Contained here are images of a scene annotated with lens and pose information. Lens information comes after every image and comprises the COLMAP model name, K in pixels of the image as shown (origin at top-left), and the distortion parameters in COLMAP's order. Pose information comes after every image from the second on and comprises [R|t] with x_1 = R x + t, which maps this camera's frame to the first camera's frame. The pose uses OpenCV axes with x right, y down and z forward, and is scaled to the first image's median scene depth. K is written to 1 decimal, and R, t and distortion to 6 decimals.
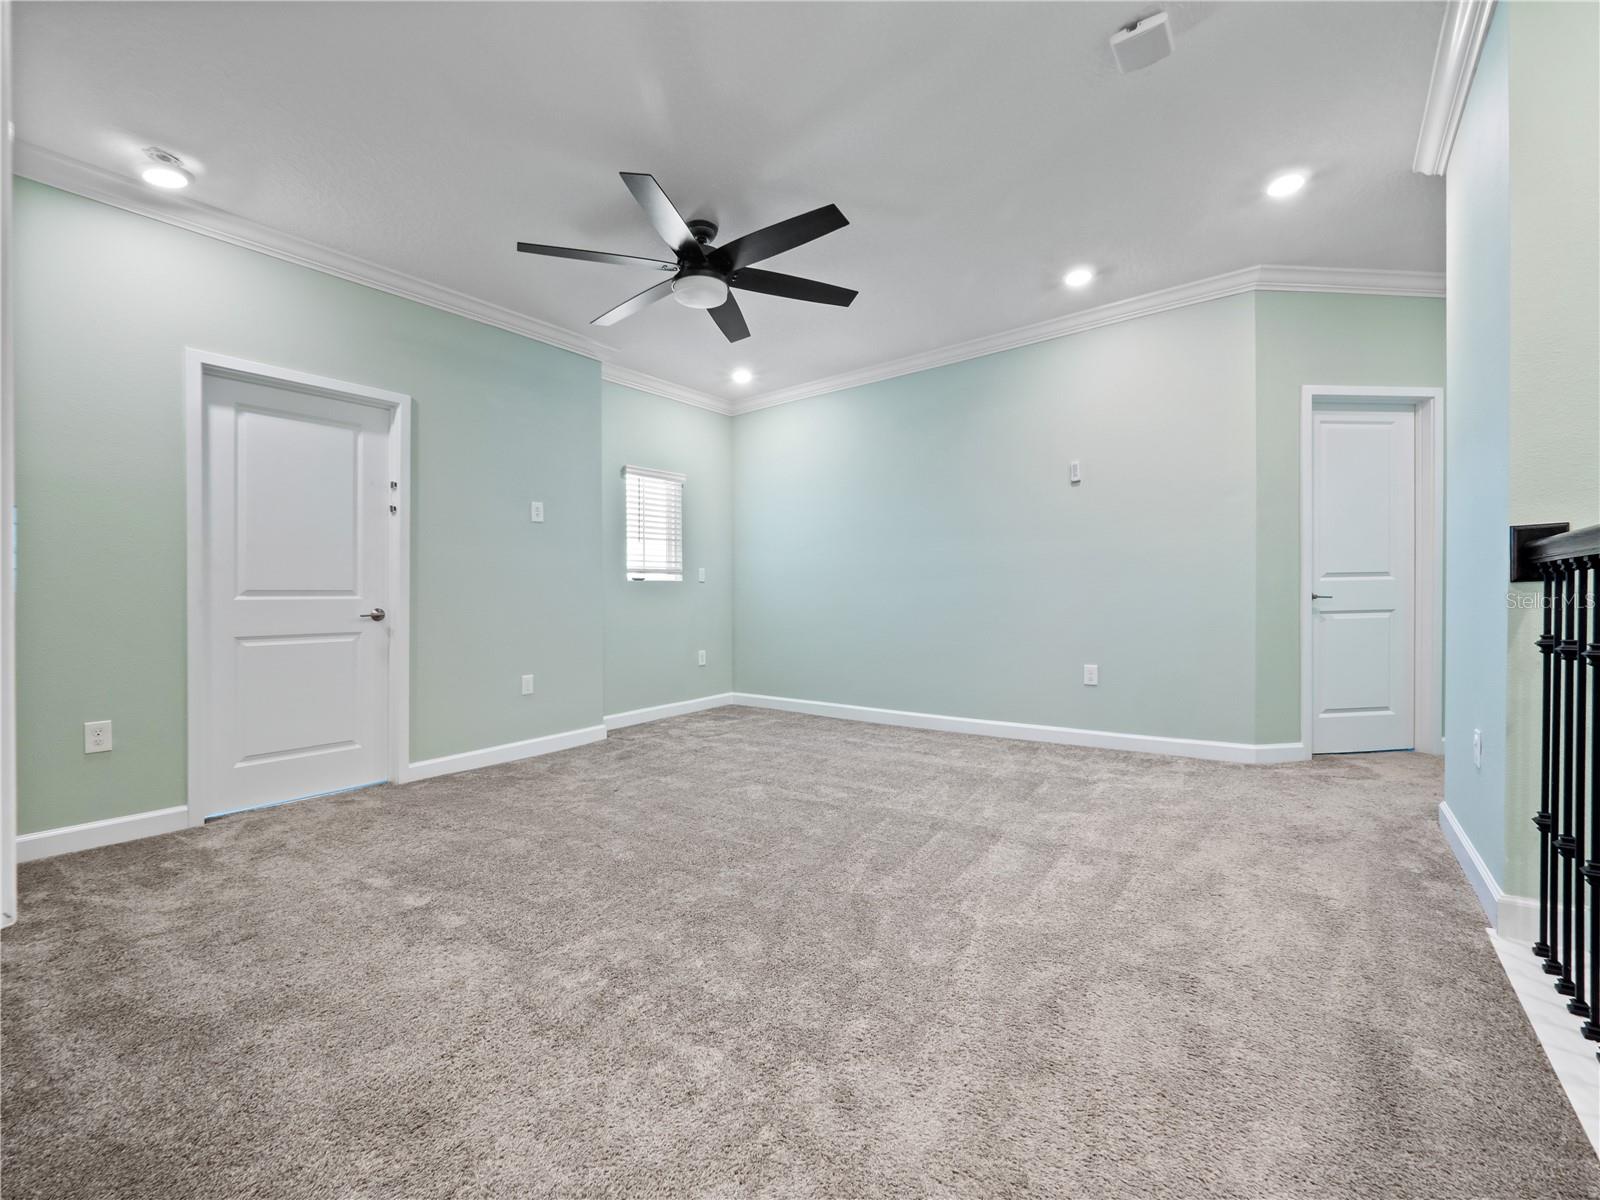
lens RADIAL K [[682.7, 0, 789.0], [0, 682.7, 606.3], [0, 0, 1]] dist [-0.000307, -0.000510]
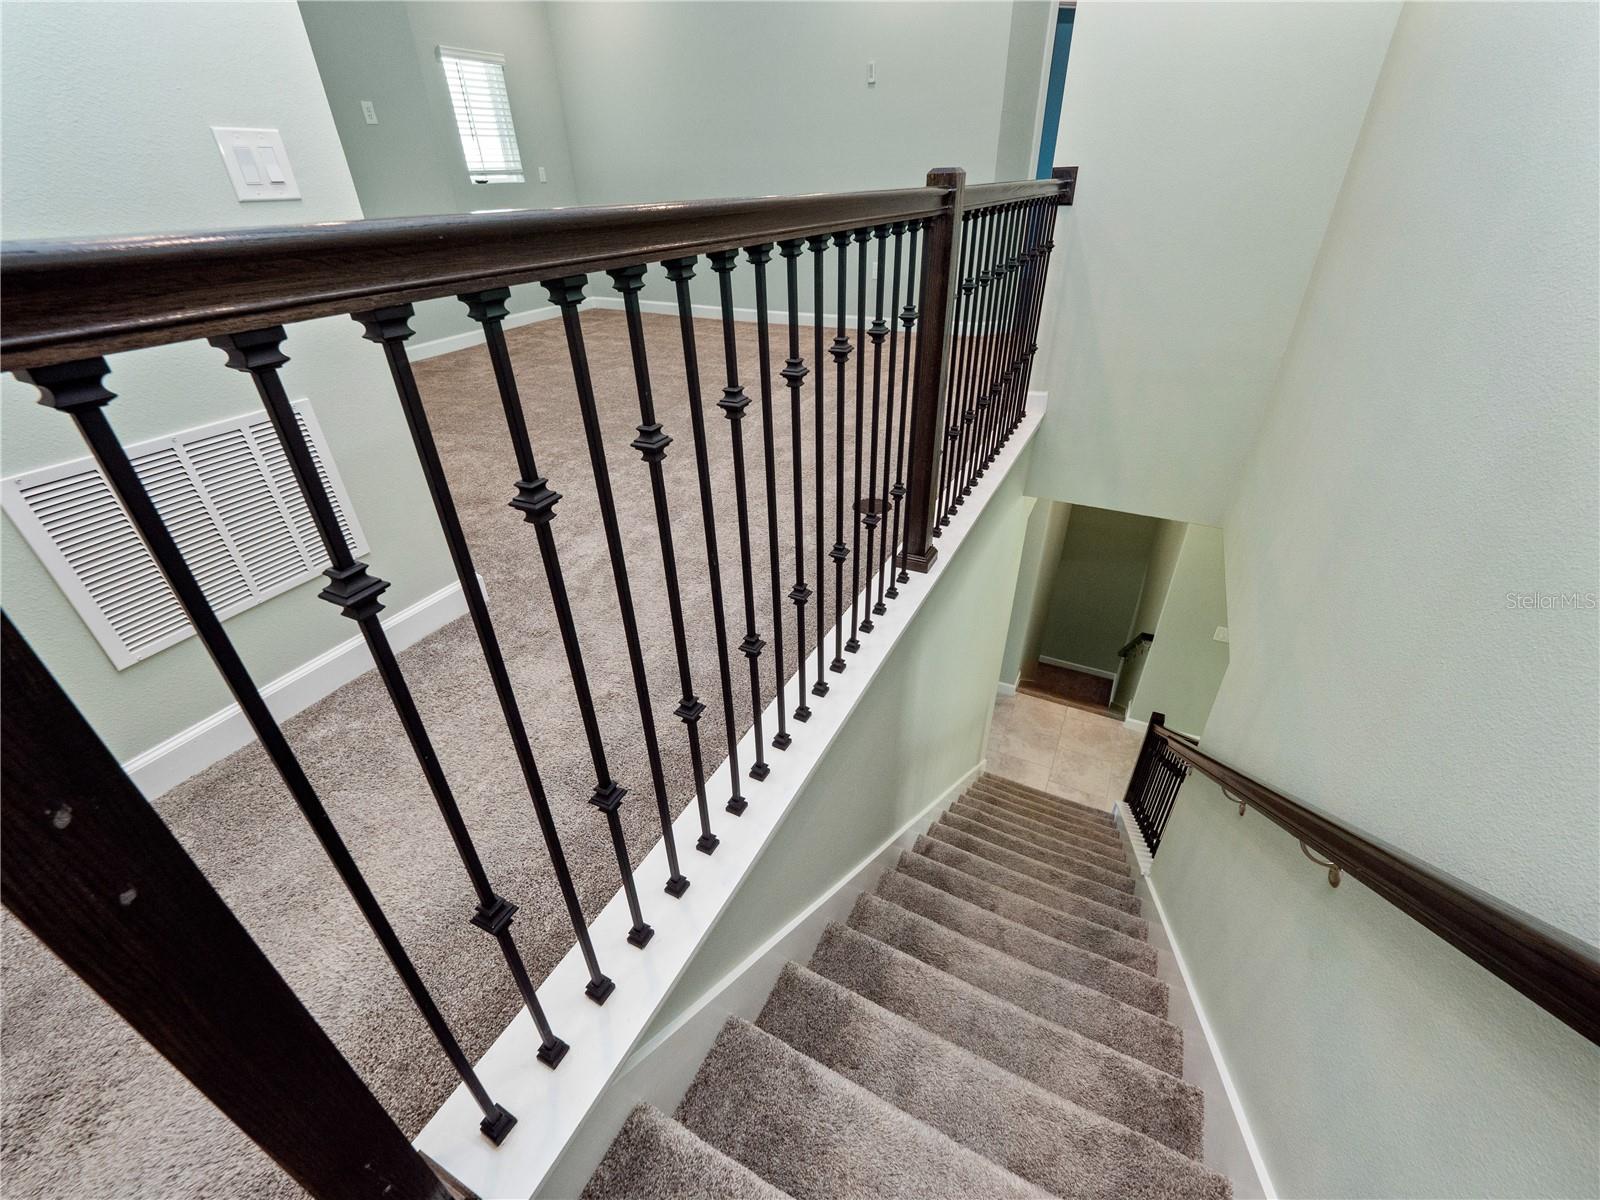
lens RADIAL K [[666.2, 0, 803.8], [0, 666.2, 583.2], [0, 0, 1]] dist [0.028364, -0.012793]
pose [[0.979069, -0.111506, 0.170265, 0.020007], [0.010206, 0.862411, 0.506107, -0.027861], [-0.203272, -0.493776, 0.845498, -0.291133]]
